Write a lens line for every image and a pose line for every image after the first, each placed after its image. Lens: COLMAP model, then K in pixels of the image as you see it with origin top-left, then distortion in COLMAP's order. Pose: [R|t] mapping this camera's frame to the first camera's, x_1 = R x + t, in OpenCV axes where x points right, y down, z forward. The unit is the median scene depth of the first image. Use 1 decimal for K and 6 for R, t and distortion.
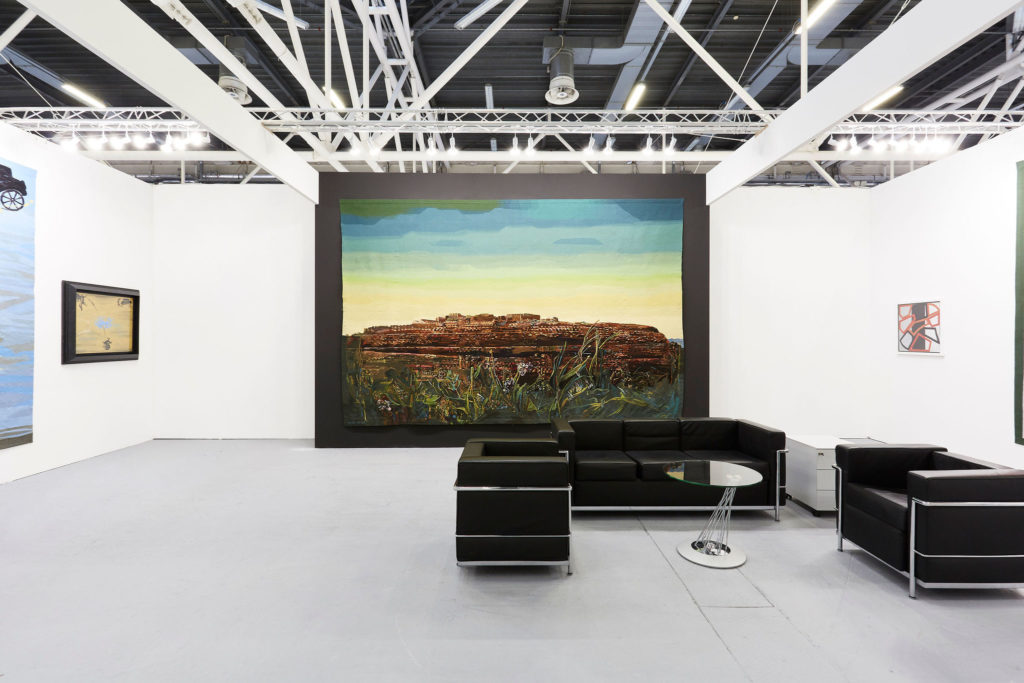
lens RADIAL K [[509.4, 0, 513.7], [0, 509.4, 333.7], [0, 0, 1]] dist [-0.000462, -0.001142]
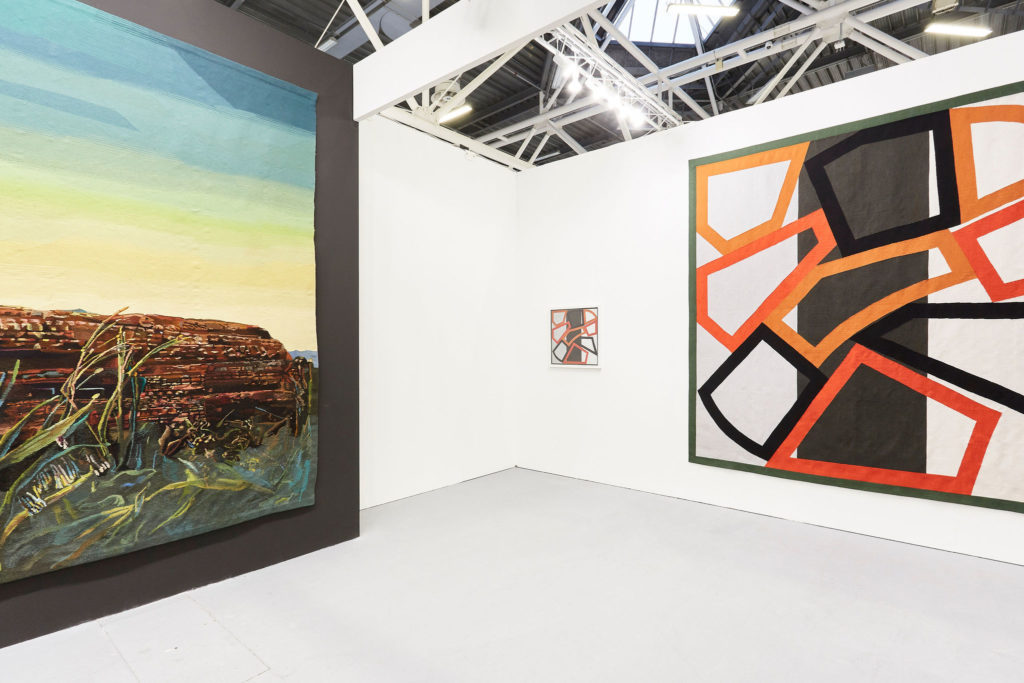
lens RADIAL K [[509.4, 0, 518.9], [0, 509.4, 350.9], [0, 0, 1]] dist [-0.000462, -0.001142]
pose [[0.651721, -0.005796, 0.758437, 0.059344], [-0.006381, 0.999894, 0.013124, 0.001436], [-0.758432, -0.013392, 0.651615, 0.480904]]
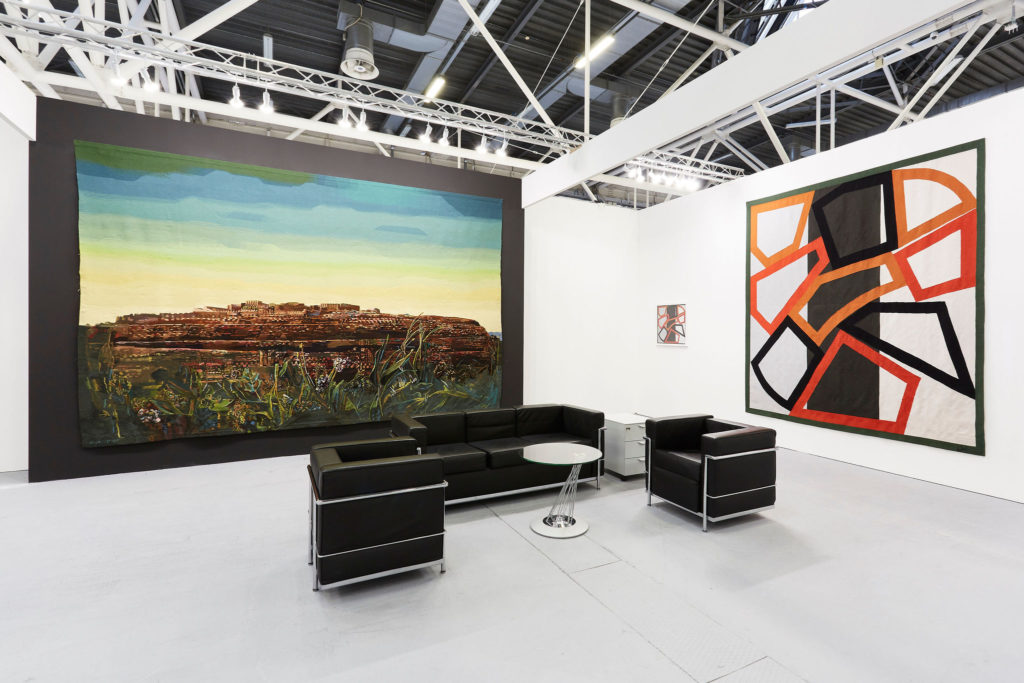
lens RADIAL K [[509.4, 0, 545.8], [0, 509.4, 334.1], [0, 0, 1]] dist [-0.000462, -0.001142]
pose [[0.875318, 0.002963, 0.483539, -0.099574], [-0.010093, 0.999875, 0.012144, 0.000205], [-0.483443, -0.015511, 0.875239, 0.027941]]
